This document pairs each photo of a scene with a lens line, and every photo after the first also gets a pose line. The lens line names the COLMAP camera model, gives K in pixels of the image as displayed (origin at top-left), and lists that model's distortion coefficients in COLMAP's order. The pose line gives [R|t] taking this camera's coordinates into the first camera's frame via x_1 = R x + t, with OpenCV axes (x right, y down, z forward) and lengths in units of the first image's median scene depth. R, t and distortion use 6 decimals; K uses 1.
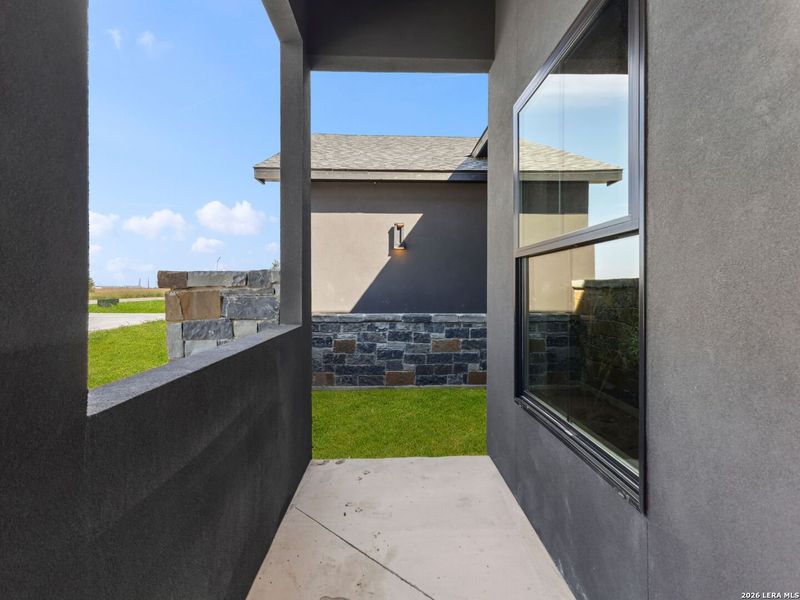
lens RADIAL K [[386.7, 0, 398.6], [0, 386.7, 295.7], [0, 0, 1]] dist [0.042414, -0.025556]
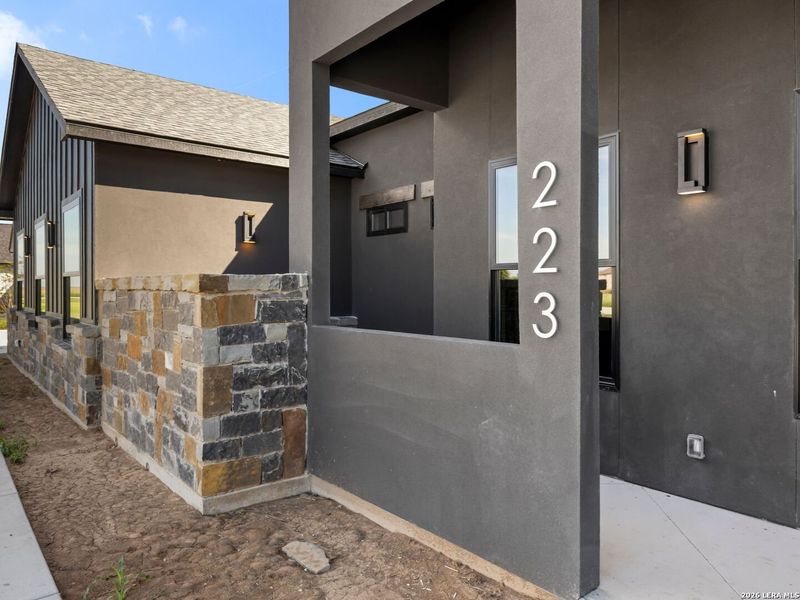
lens RADIAL K [[572.8, 0, 400.0], [0, 572.8, 300.0], [0, 0, 1]] dist [0.002010, 0.000176]
pose [[0.795921, -0.010153, 0.605315, -1.043127], [0.009220, 0.999947, 0.004648, -0.001287], [-0.605330, 0.001881, 0.795972, -0.382920]]
